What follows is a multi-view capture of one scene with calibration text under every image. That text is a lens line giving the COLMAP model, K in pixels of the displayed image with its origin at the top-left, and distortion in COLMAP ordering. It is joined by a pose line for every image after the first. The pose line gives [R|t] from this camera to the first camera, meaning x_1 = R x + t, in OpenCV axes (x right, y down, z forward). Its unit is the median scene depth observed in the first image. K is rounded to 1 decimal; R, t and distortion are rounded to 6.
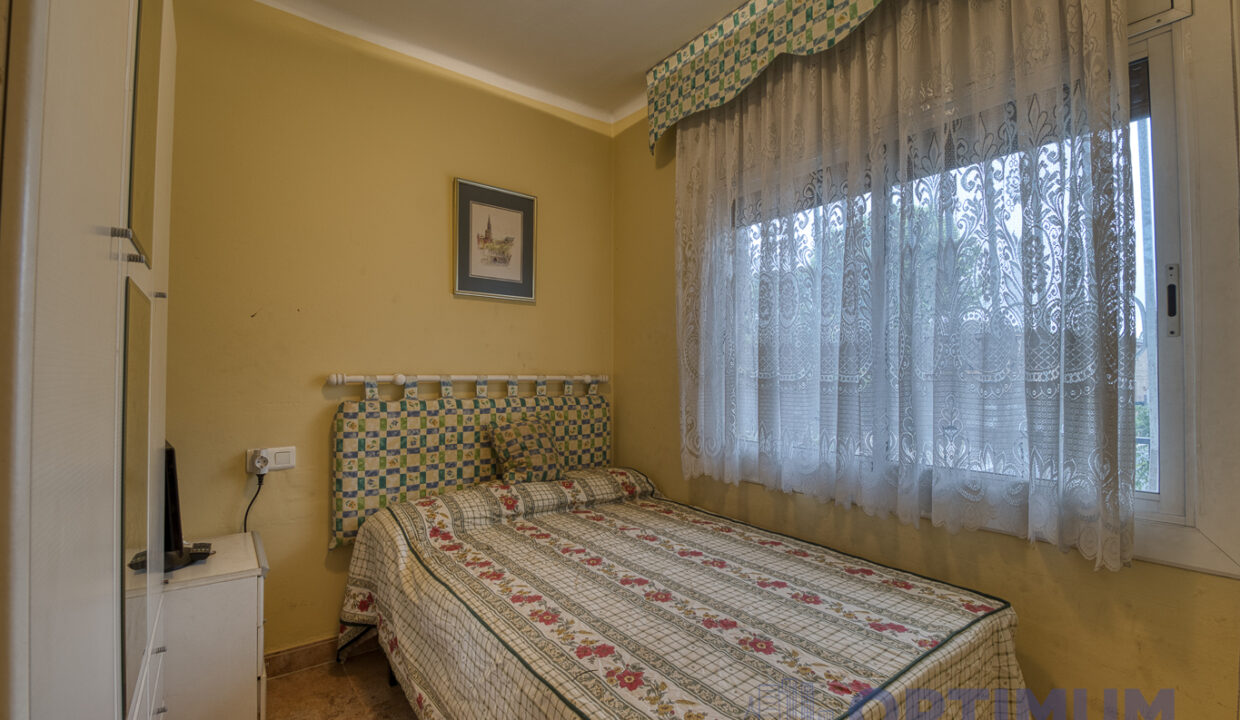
lens RADIAL K [[531.2, 0, 613.8], [0, 531.2, 363.2], [0, 0, 1]] dist [0.032149, -0.037296]
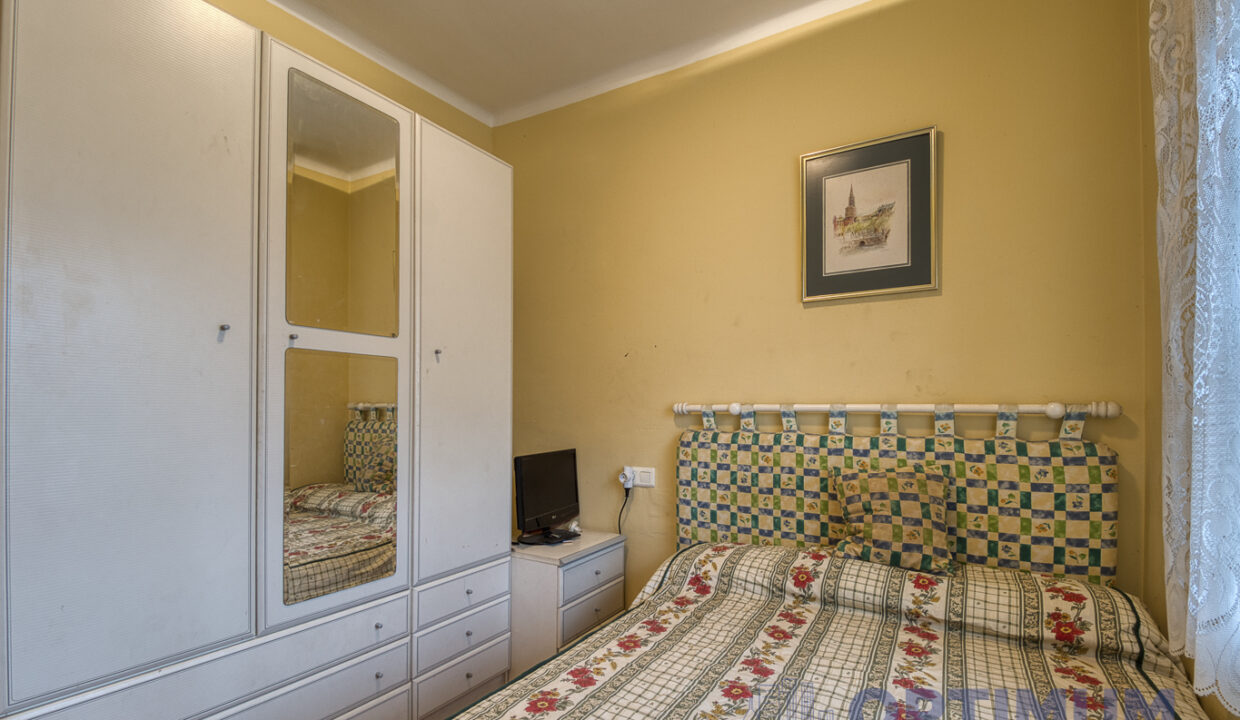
lens RADIAL K [[527.7, 0, 618.1], [0, 527.7, 409.7], [0, 0, 1]] dist [0.000148, -0.026779]
pose [[0.347102, -0.001700, -0.937826, 0.367600], [0.016533, 0.999854, 0.004306, 0.024183], [0.937682, -0.016999, 0.347079, 0.489617]]
